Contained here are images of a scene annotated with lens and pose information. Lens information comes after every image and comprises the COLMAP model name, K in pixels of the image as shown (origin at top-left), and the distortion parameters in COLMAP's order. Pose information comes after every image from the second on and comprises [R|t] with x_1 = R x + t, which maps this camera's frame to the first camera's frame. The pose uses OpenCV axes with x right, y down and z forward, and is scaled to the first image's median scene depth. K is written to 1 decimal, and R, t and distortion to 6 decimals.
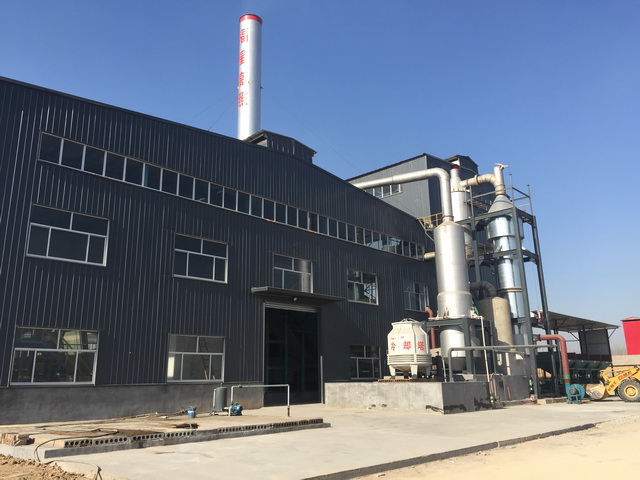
lens RADIAL K [[541.9, 0, 320.0], [0, 541.9, 240.0], [0, 0, 1]] dist [0.003016, -0.006857]
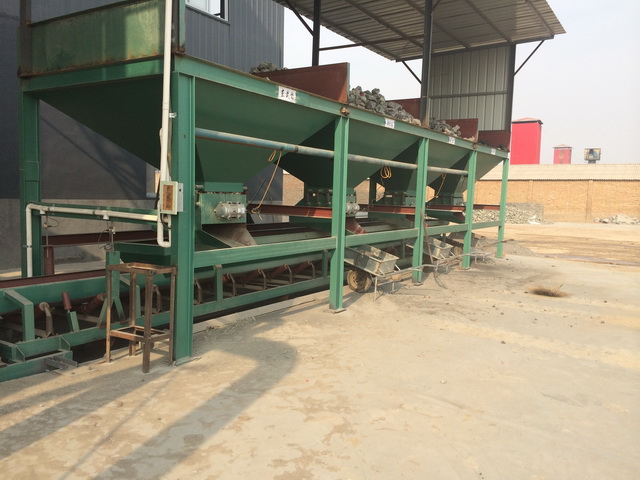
lens RADIAL K [[550.1, 0, 320.0], [0, 550.1, 240.0], [0, 0, 1]] dist [0.000420, 0.000453]
pose [[0.982285, 0.021652, 0.186136, 0.699314], [-0.083194, 0.940435, 0.329638, 0.330021], [-0.167911, -0.339284, 0.925577, 1.323437]]
